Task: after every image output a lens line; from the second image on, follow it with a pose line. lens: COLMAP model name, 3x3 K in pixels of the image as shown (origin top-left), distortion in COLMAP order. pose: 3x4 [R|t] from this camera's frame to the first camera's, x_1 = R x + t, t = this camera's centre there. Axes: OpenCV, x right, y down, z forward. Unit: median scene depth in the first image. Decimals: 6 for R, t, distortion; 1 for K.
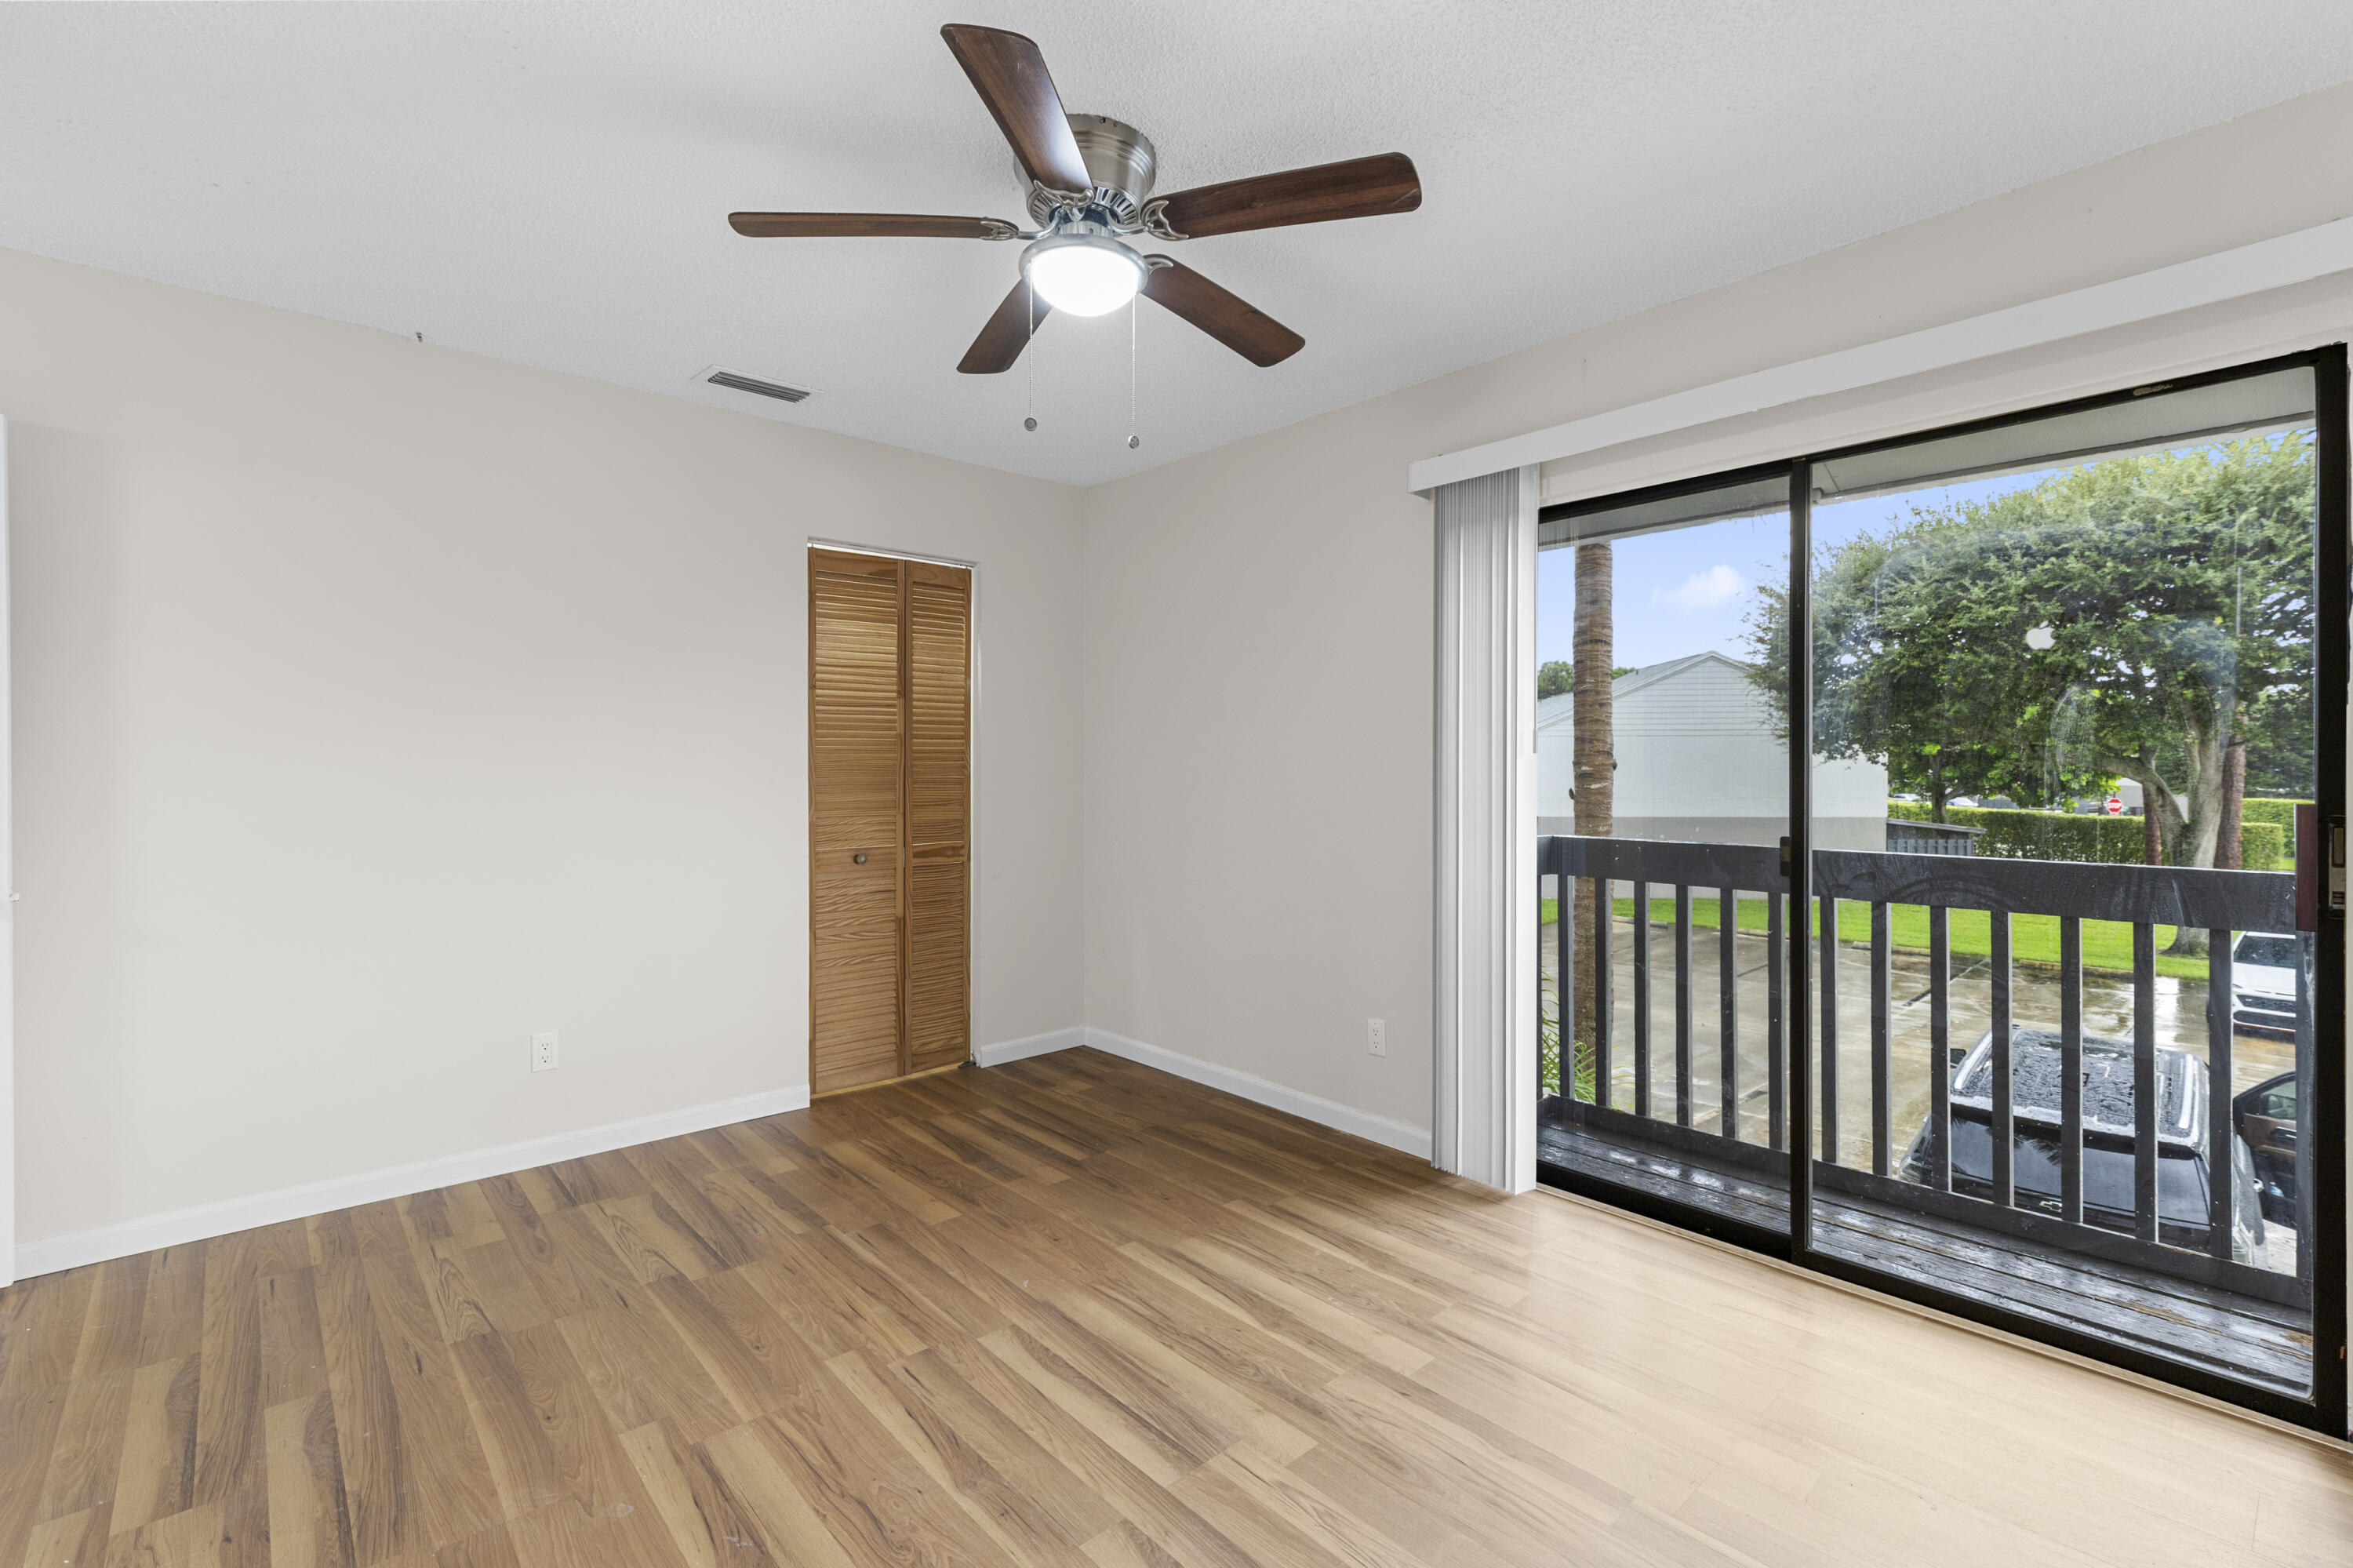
lens RADIAL K [[1074.1, 0, 1196.7], [0, 1074.1, 759.3], [0, 0, 1]] dist [0.005402, -0.000486]
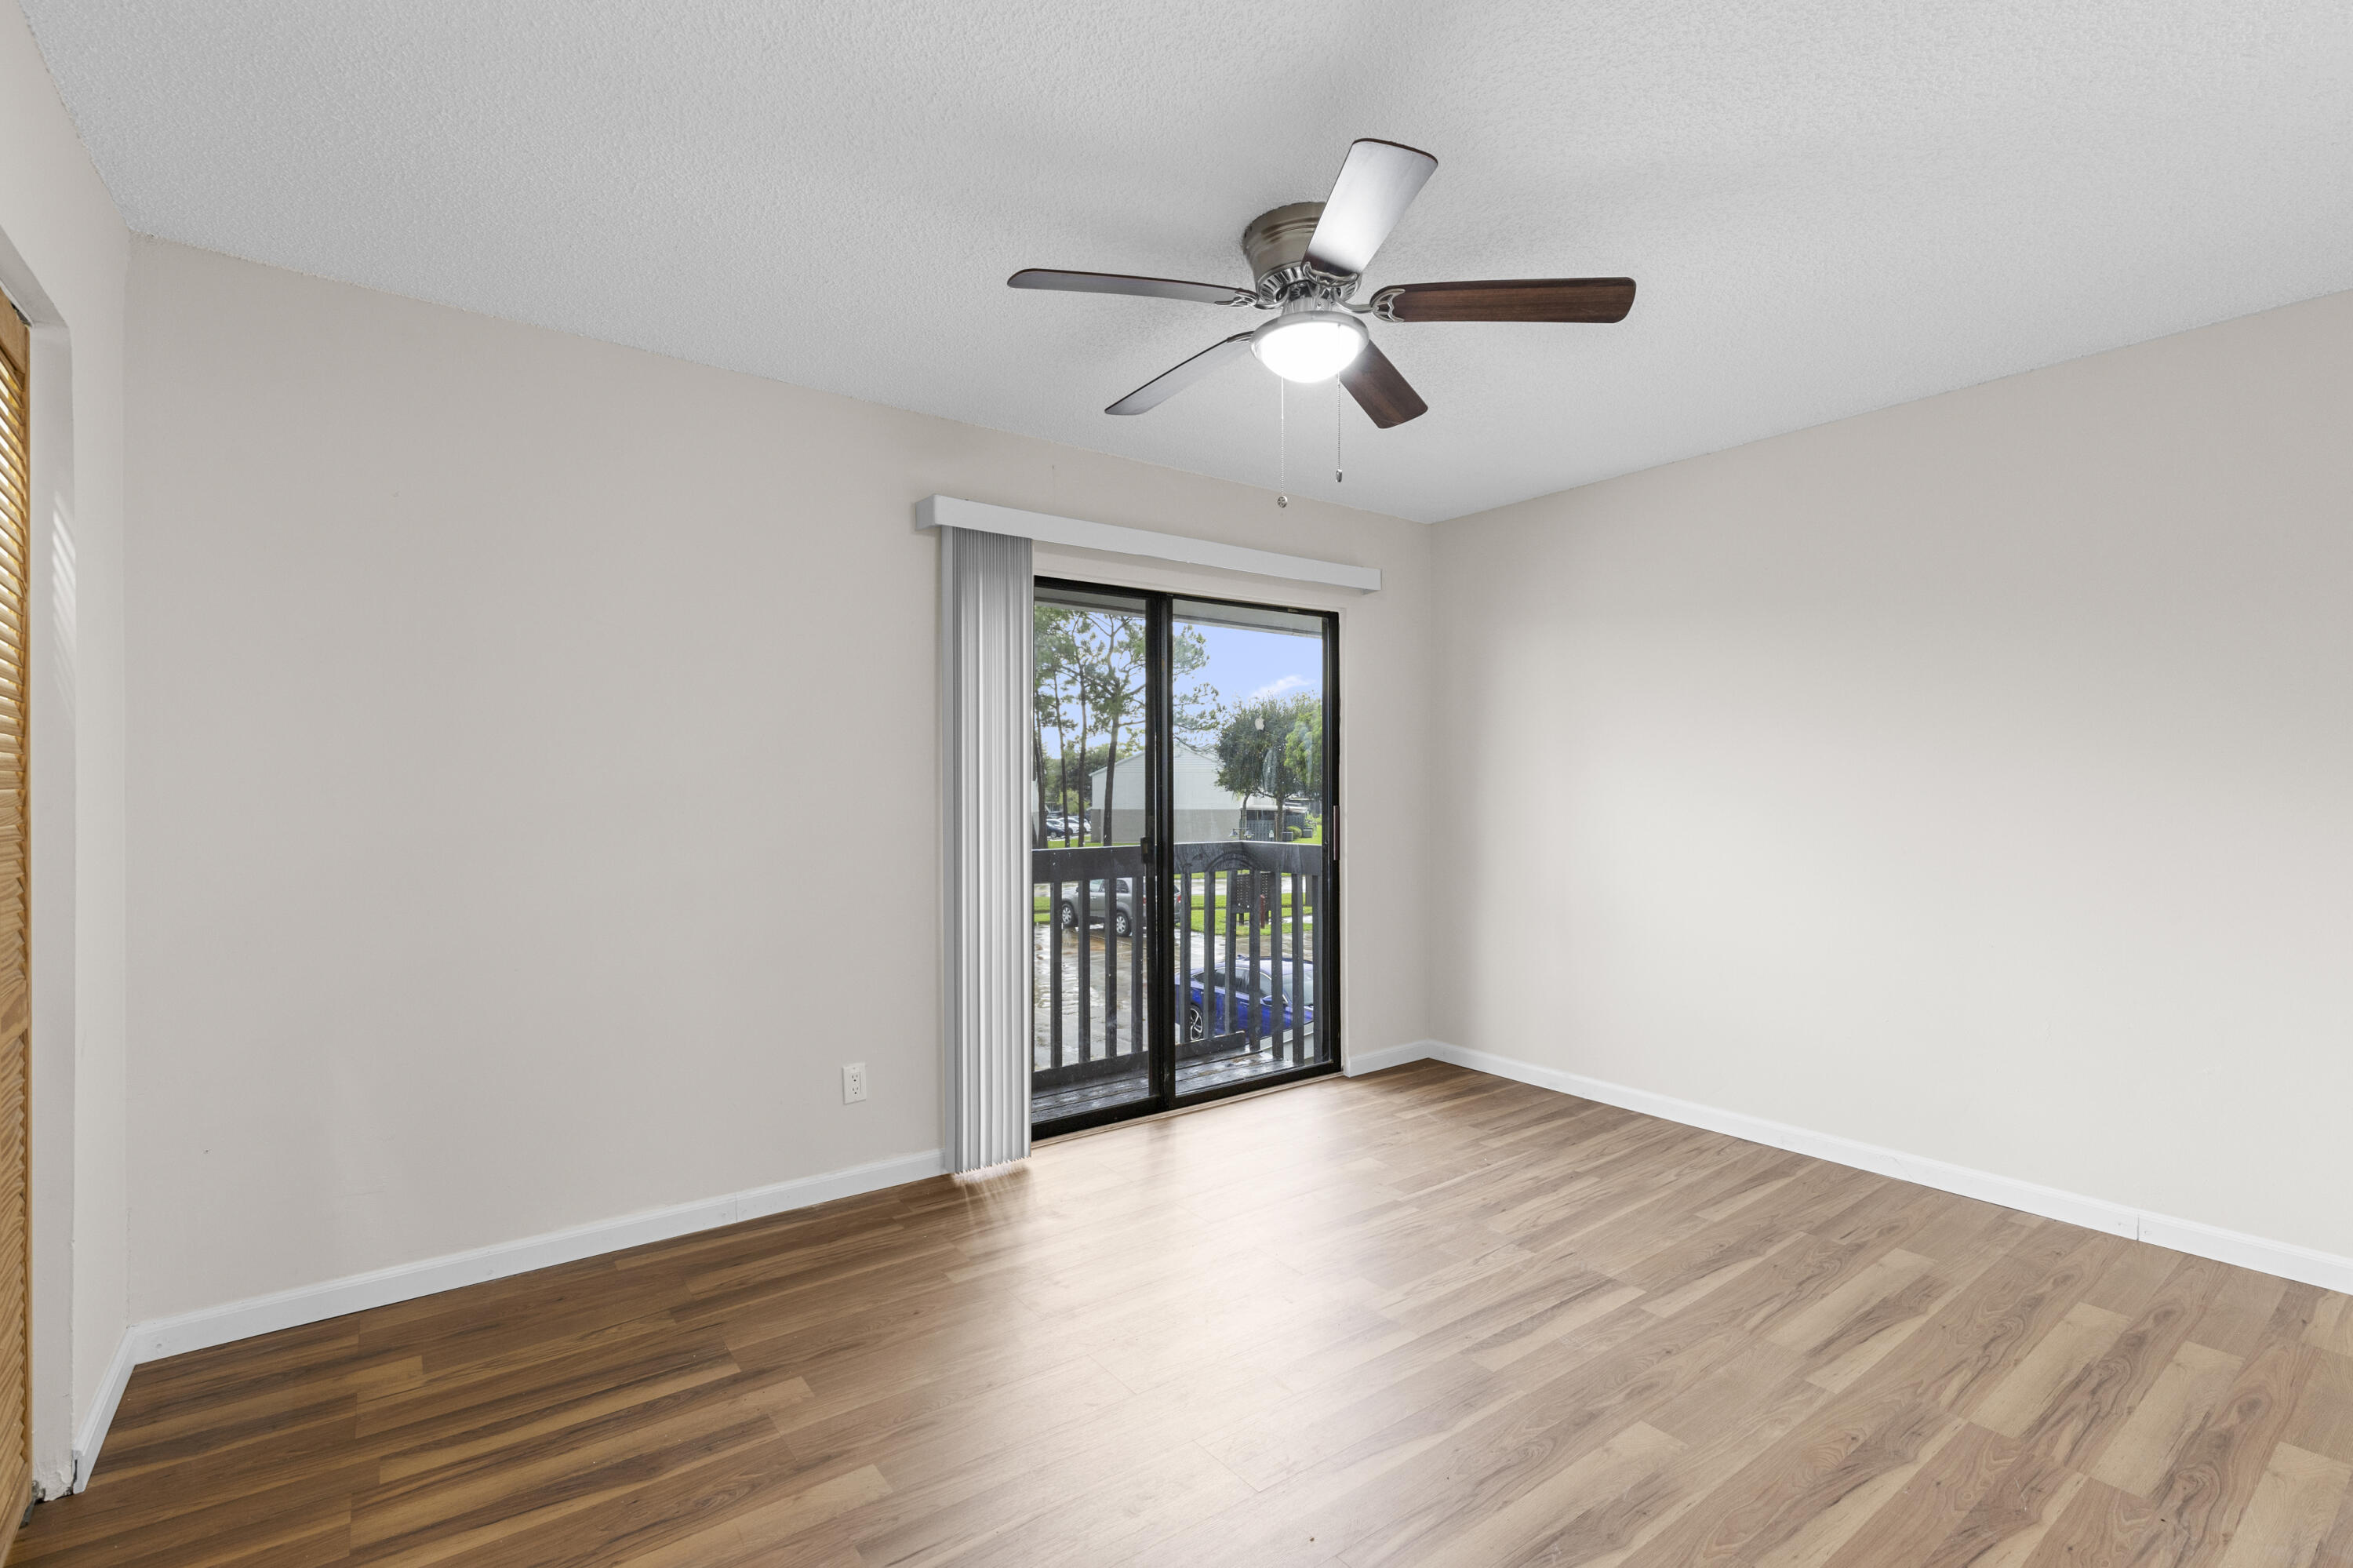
lens RADIAL K [[1074.1, 0, 1176.8], [0, 1074.1, 794.6], [0, 0, 1]] dist [0.005402, -0.000486]
pose [[0.085504, -0.005561, 0.996322, -0.794423], [-0.000702, 0.999984, 0.005641, 0.001532], [-0.996338, -0.001181, 0.085499, 0.688254]]
